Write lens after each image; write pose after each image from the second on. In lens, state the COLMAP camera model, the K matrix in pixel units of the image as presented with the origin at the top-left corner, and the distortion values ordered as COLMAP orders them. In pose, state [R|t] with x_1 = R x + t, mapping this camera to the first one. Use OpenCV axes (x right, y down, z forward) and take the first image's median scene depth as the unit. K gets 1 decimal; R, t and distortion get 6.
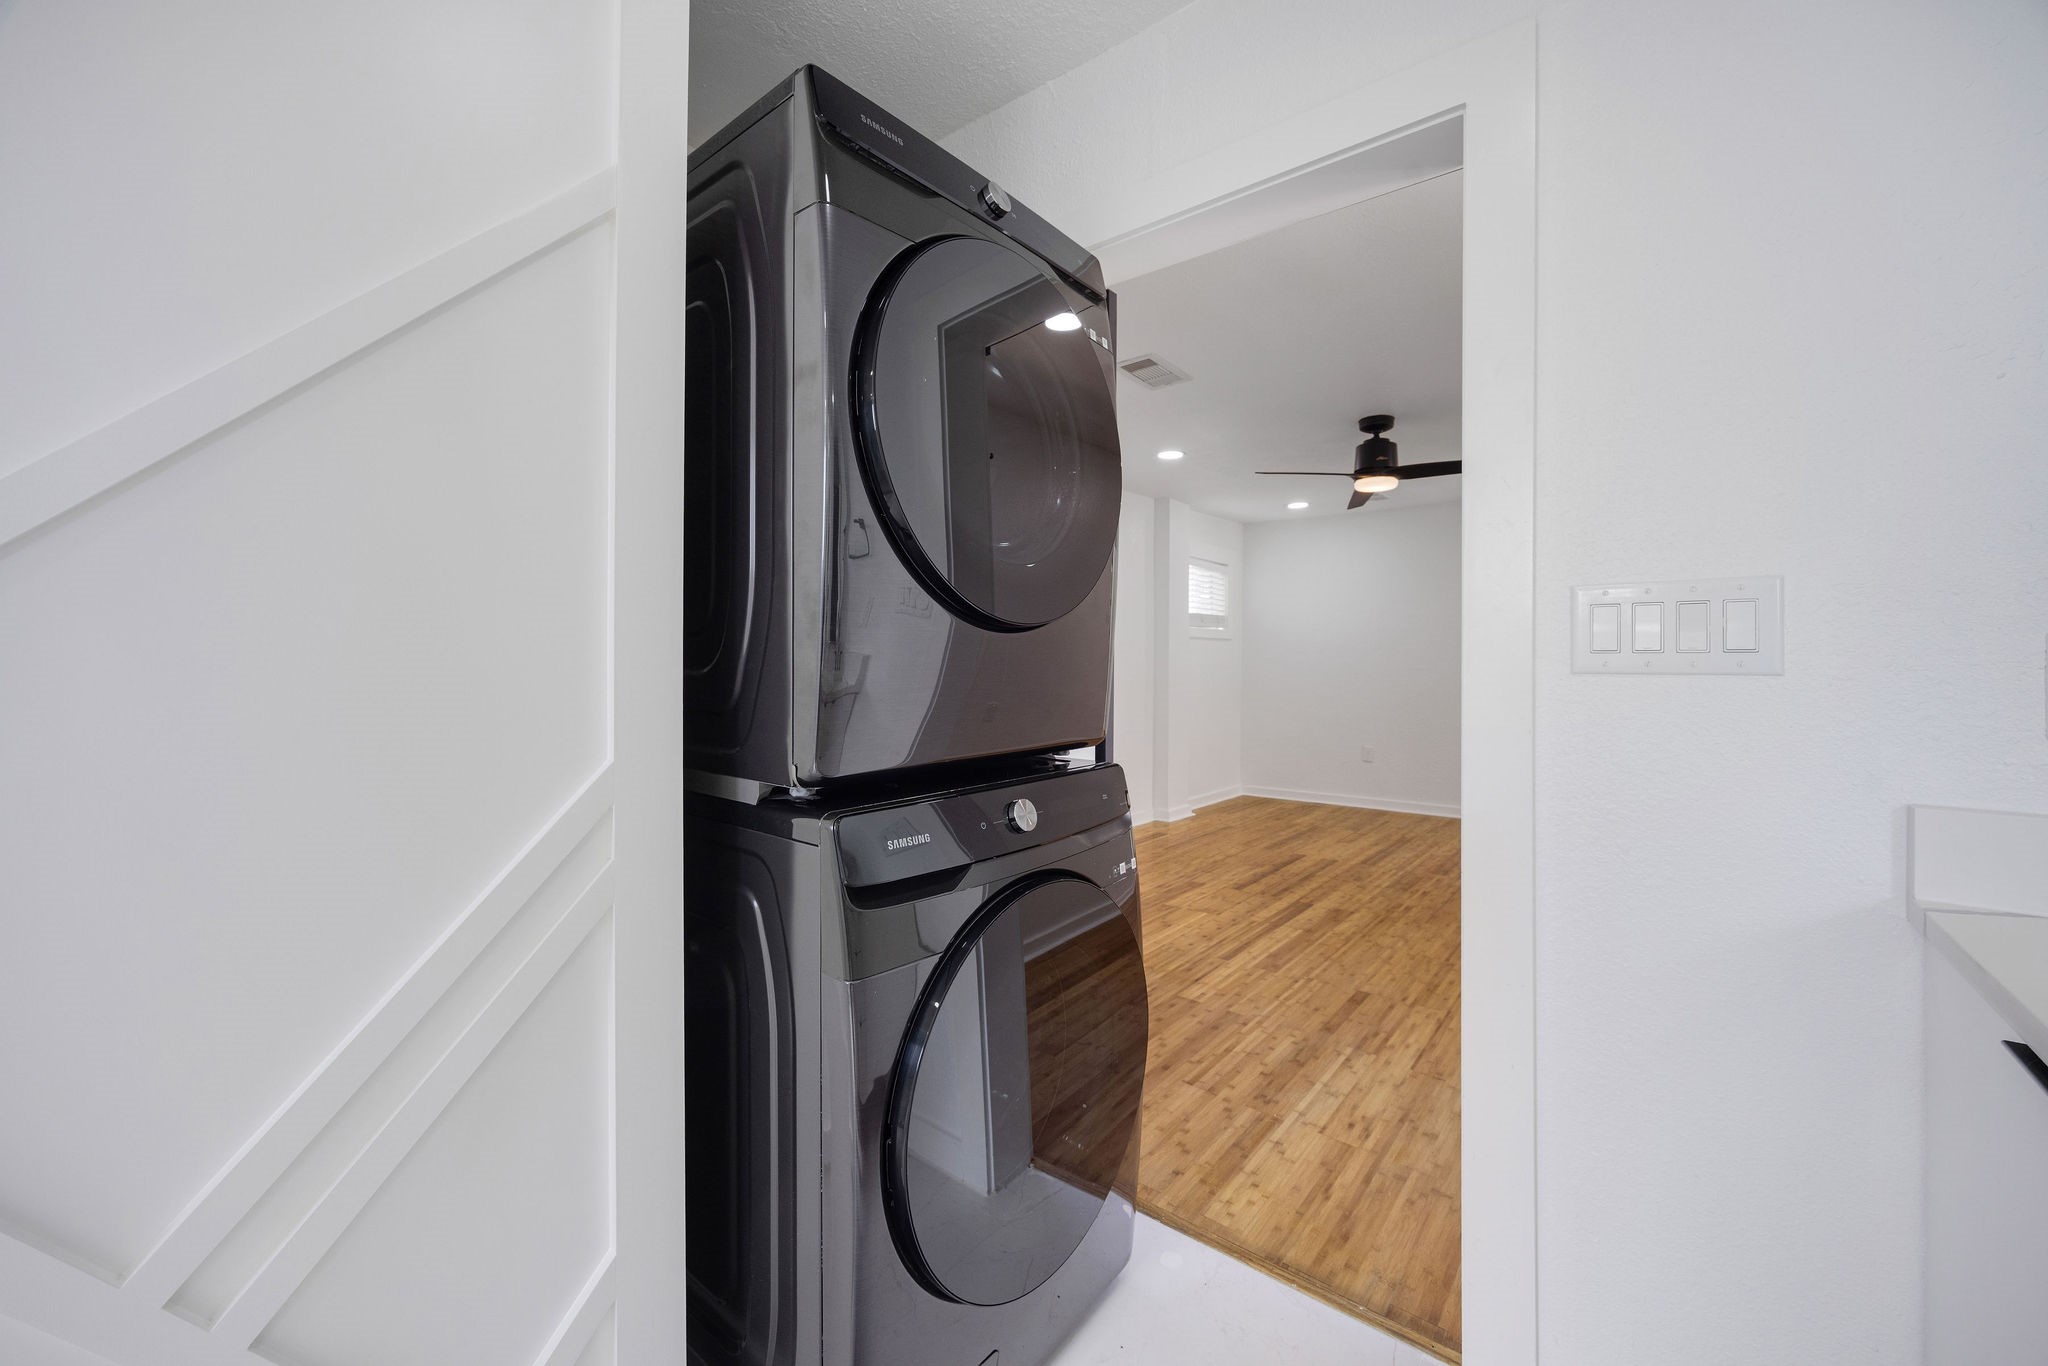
lens RADIAL K [[793.1, 0, 1009.3], [0, 793.1, 668.9], [0, 0, 1]] dist [-0.001138, 0.000211]
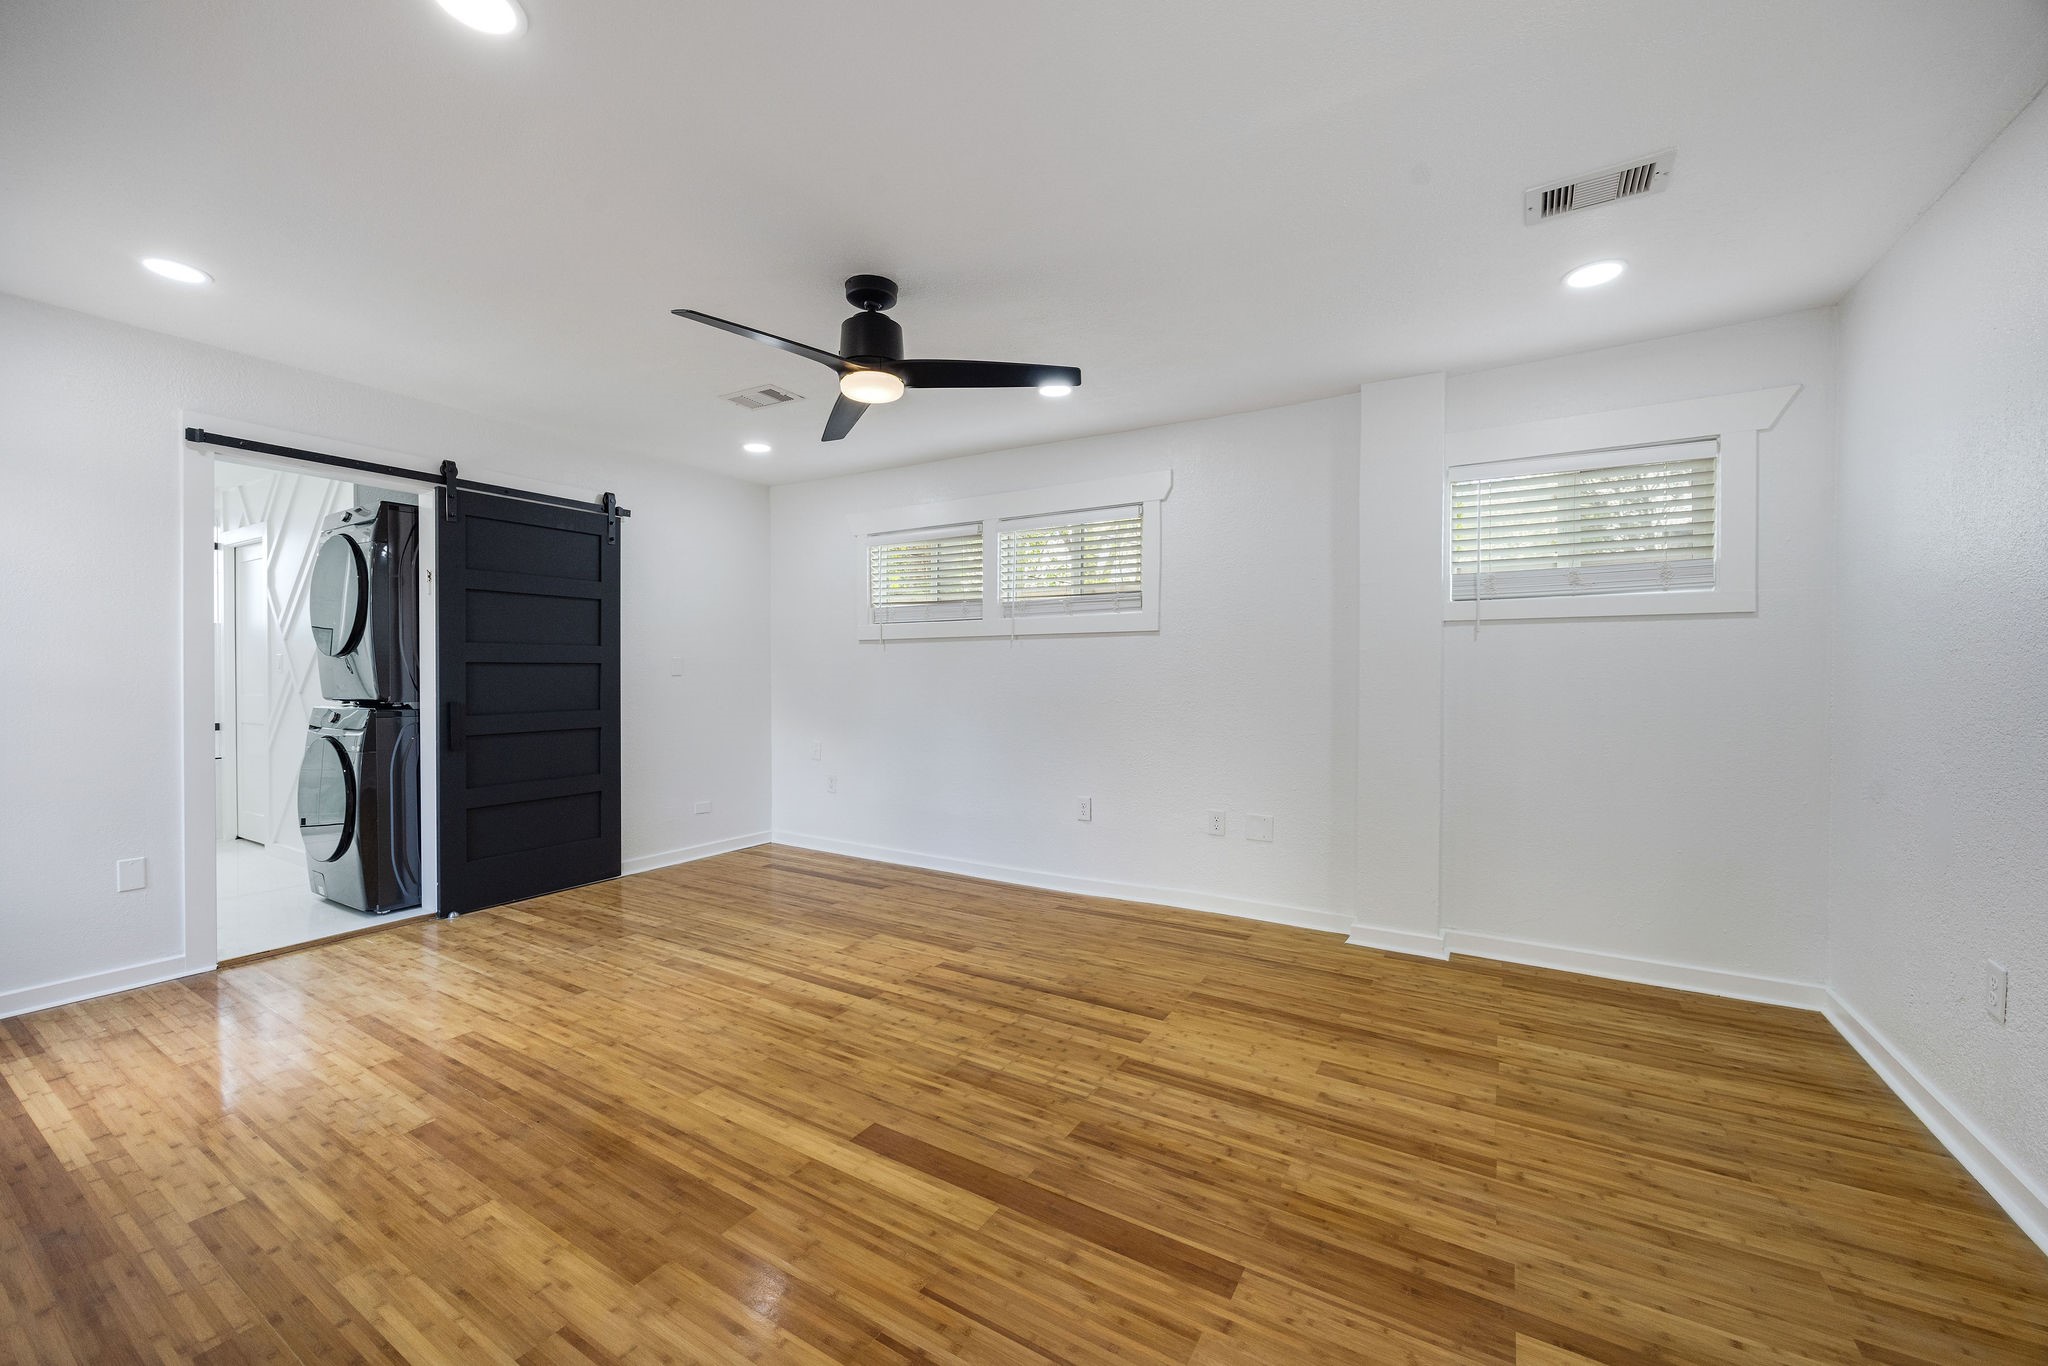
lens RADIAL K [[793.1, 0, 1009.3], [0, 793.1, 668.9], [0, 0, 1]] dist [-0.001138, 0.000211]
pose [[0.139997, -0.008991, -0.990111, 1.306646], [-0.004757, 0.999941, -0.009753, 0.002926], [0.990141, 0.006075, 0.139946, 1.193676]]
